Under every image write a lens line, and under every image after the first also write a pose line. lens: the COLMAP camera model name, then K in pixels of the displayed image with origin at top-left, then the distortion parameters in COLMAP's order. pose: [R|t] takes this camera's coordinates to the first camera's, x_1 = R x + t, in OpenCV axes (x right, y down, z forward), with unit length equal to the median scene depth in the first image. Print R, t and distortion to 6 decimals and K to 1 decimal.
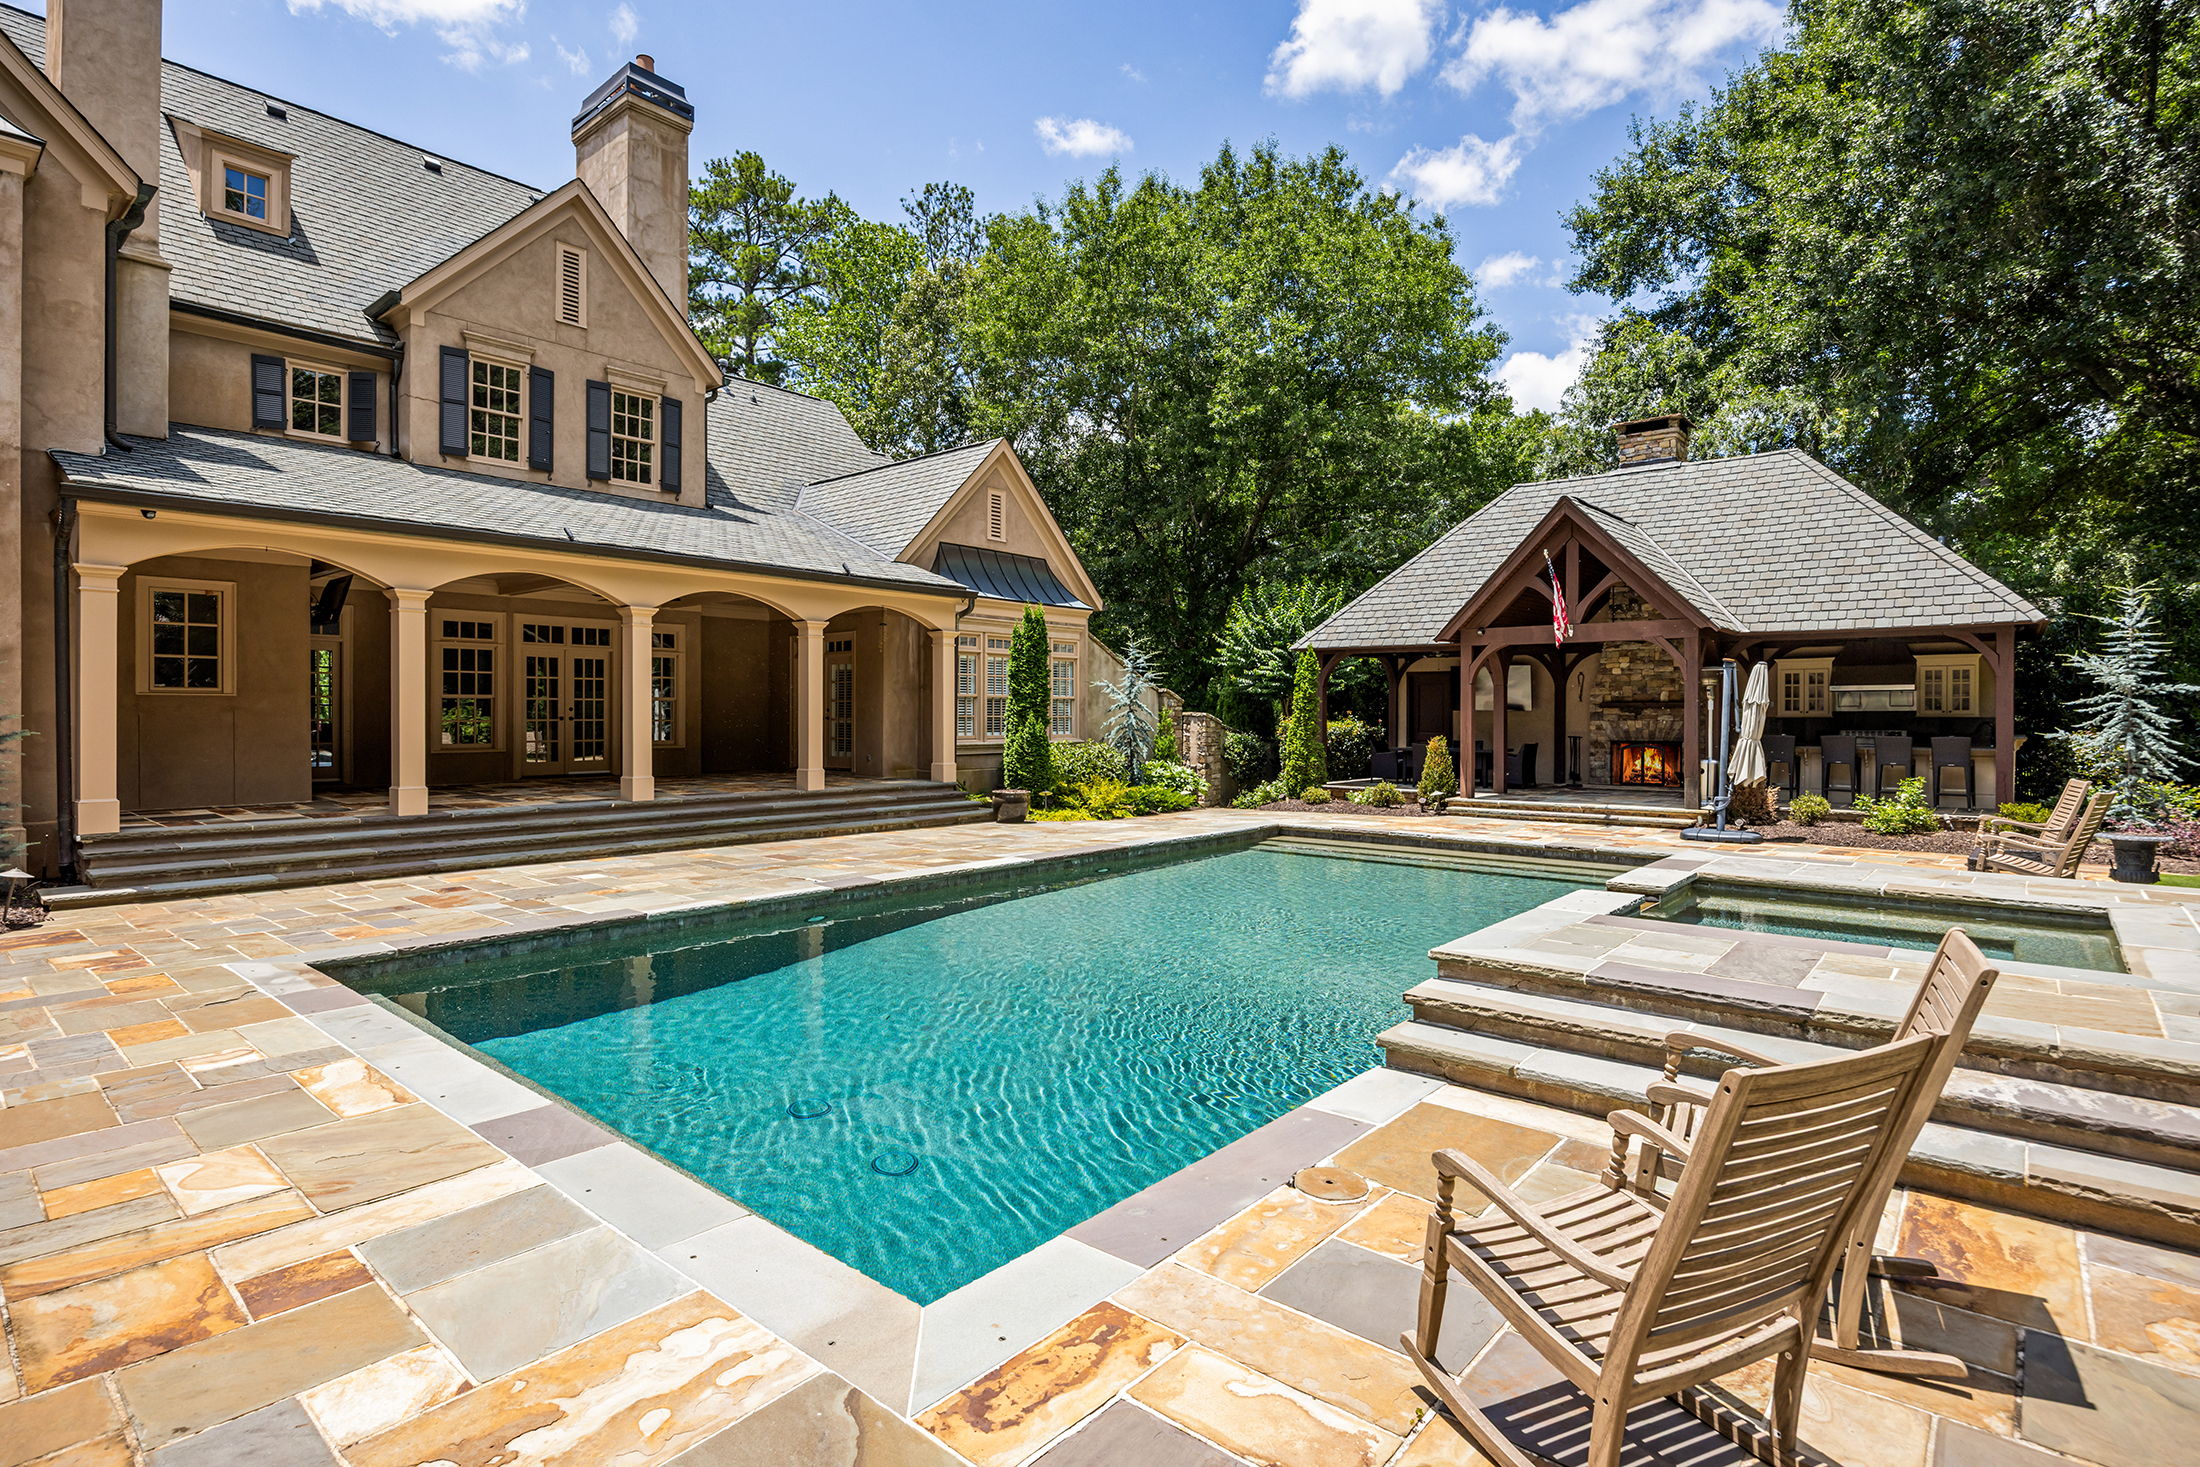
lens RADIAL K [[1096.2, 0, 1087.5], [0, 1096.2, 724.8], [0, 0, 1]] dist [-0.006575, -0.002202]
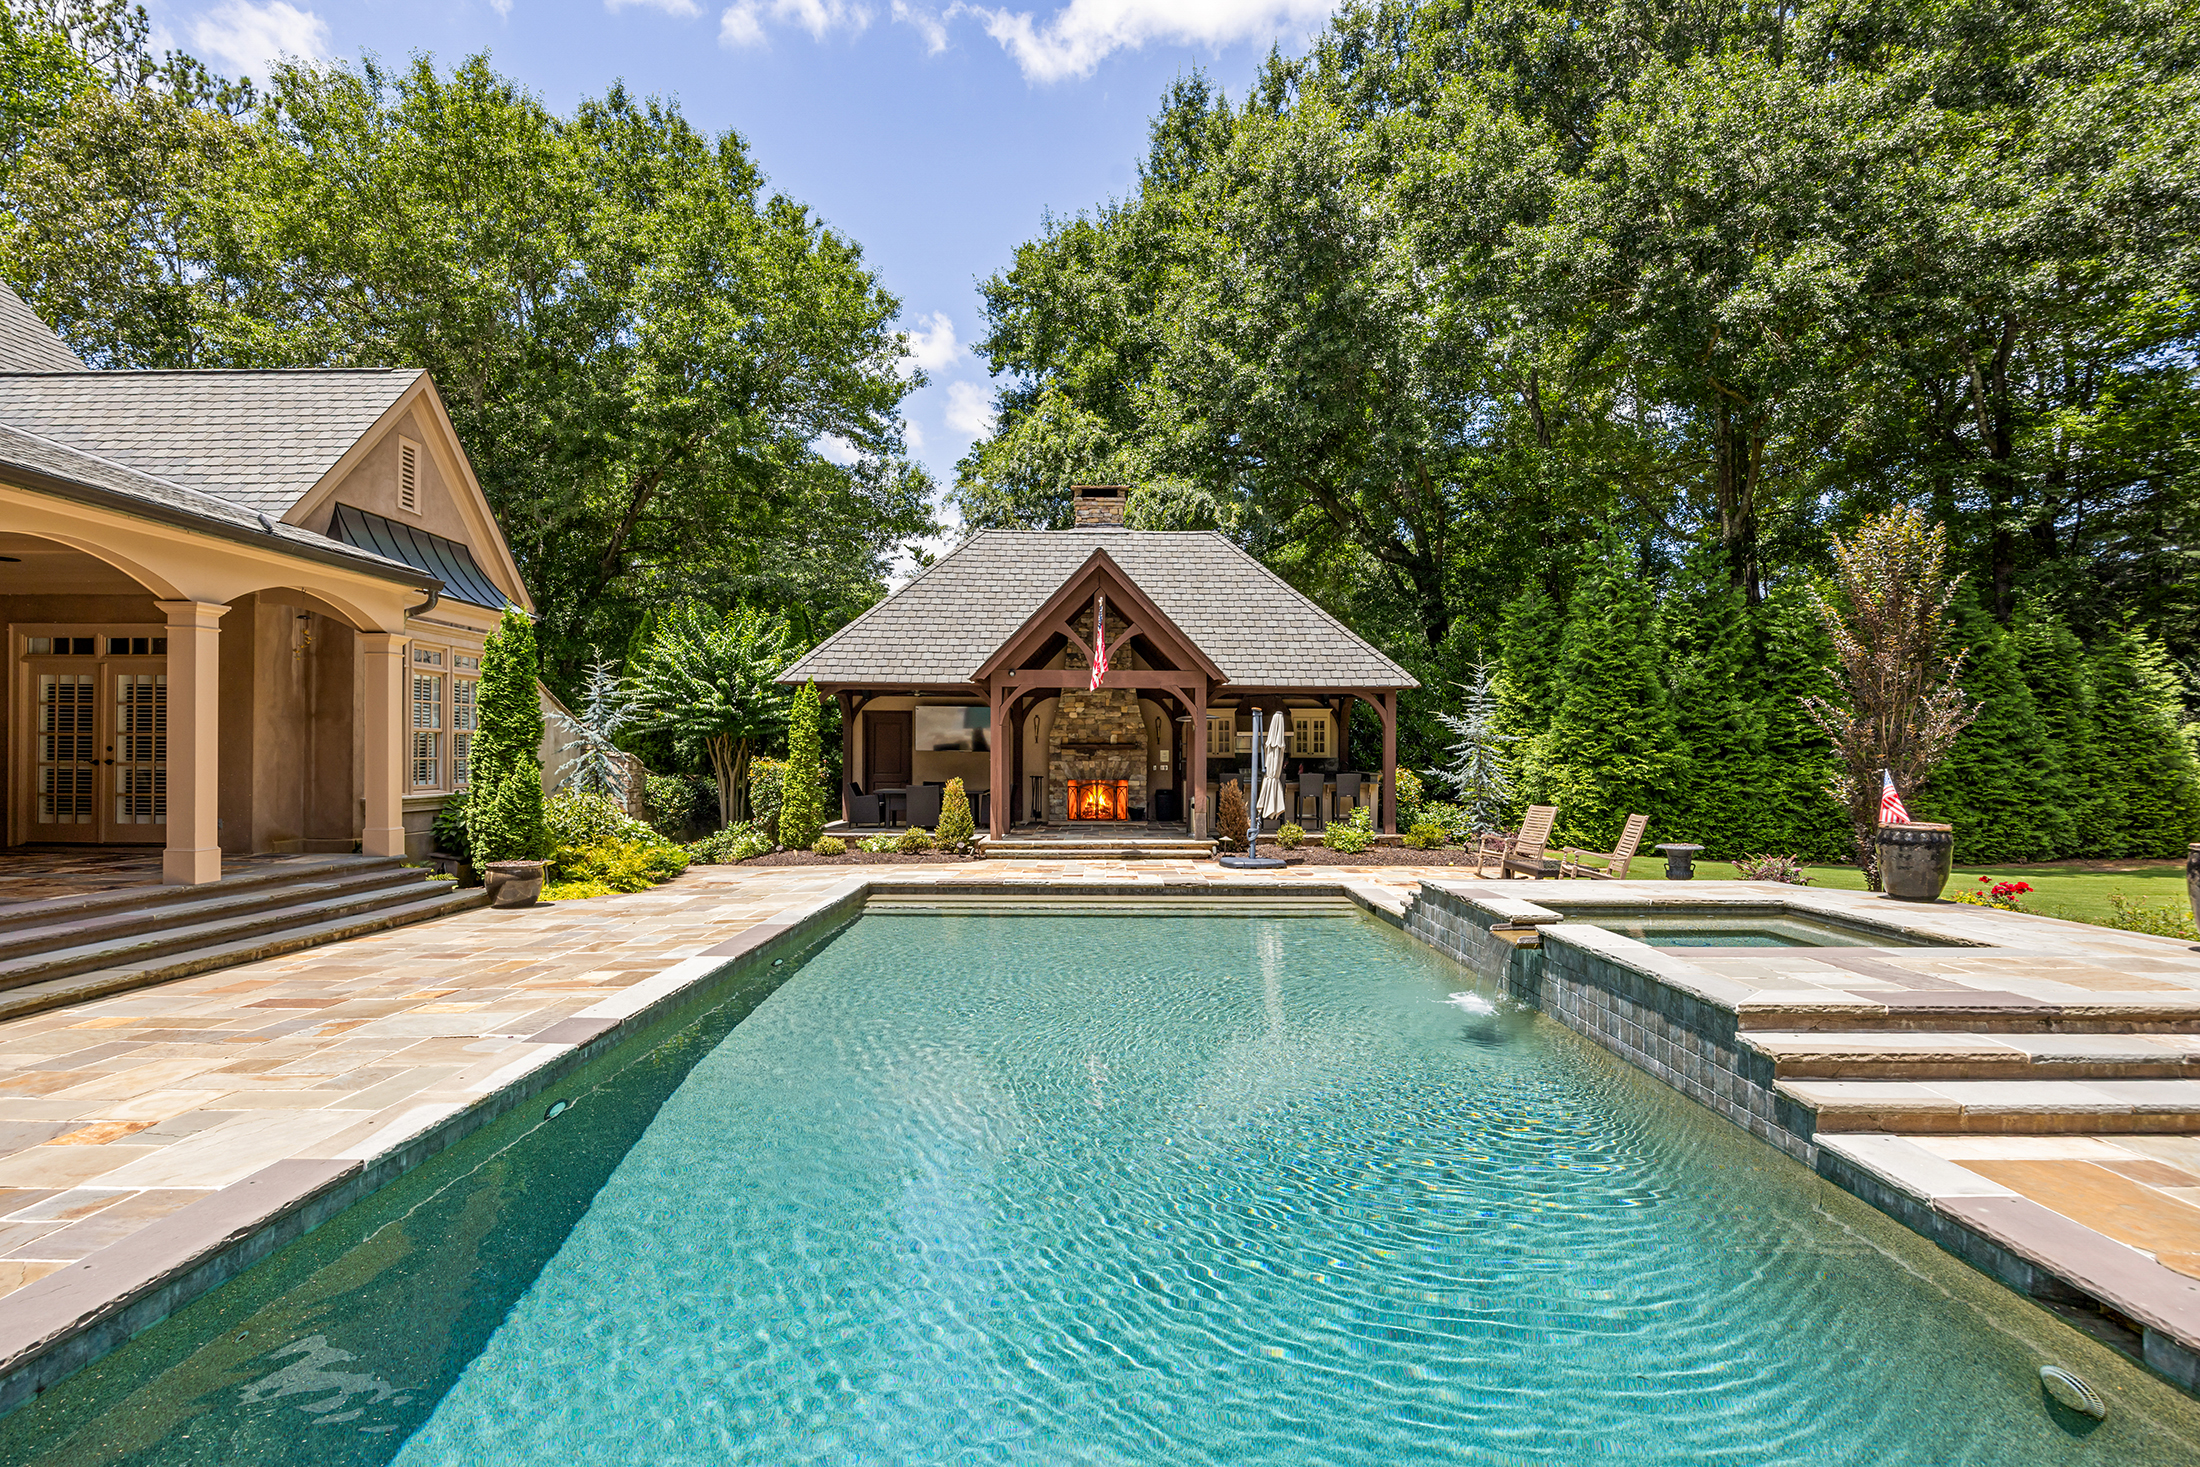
lens RADIAL K [[1096.2, 0, 1096.5], [0, 1096.2, 749.1], [0, 0, 1]] dist [-0.006575, -0.002202]
pose [[0.755210, 0.003276, 0.655475, -0.236526], [0.004496, 0.999938, -0.010178, -0.005020], [-0.655467, 0.010633, 0.755149, 0.194887]]
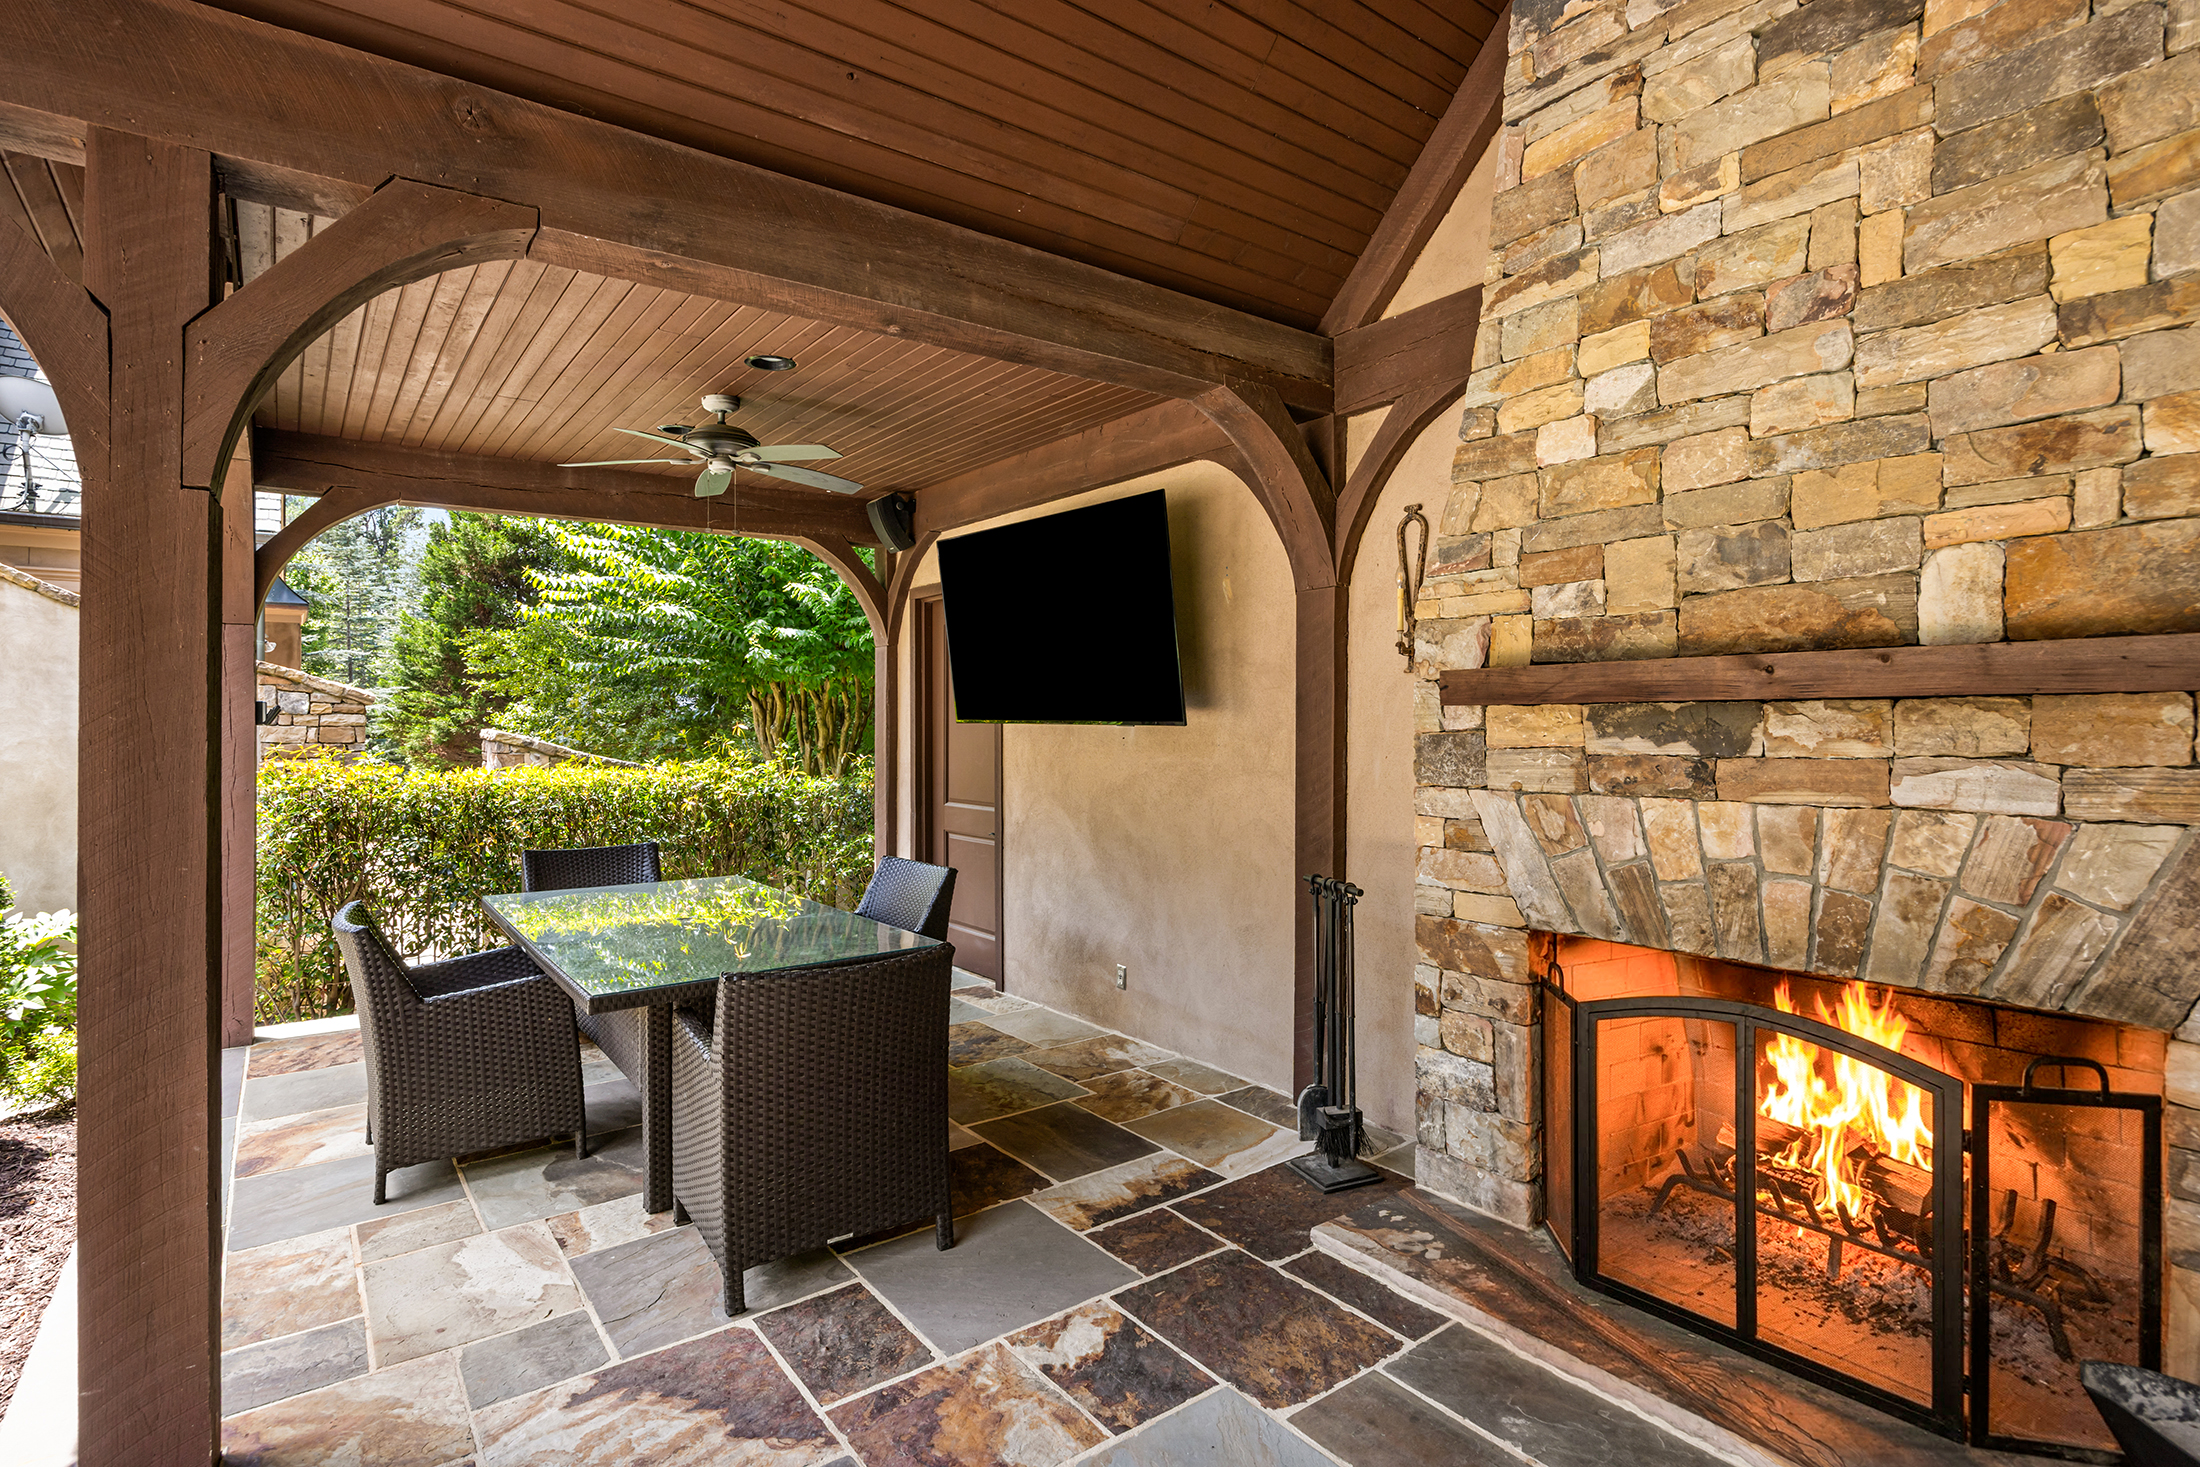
lens RADIAL K [[1032.5, 0, 1088.8], [0, 1032.5, 722.6], [0, 0, 1]] dist [-0.011074, 0.000685]
pose [[0.981812, -0.003959, -0.189812, 0.513832], [0.002107, 0.999948, -0.009957, -0.013487], [0.189842, 0.009376, 0.981770, 0.984004]]
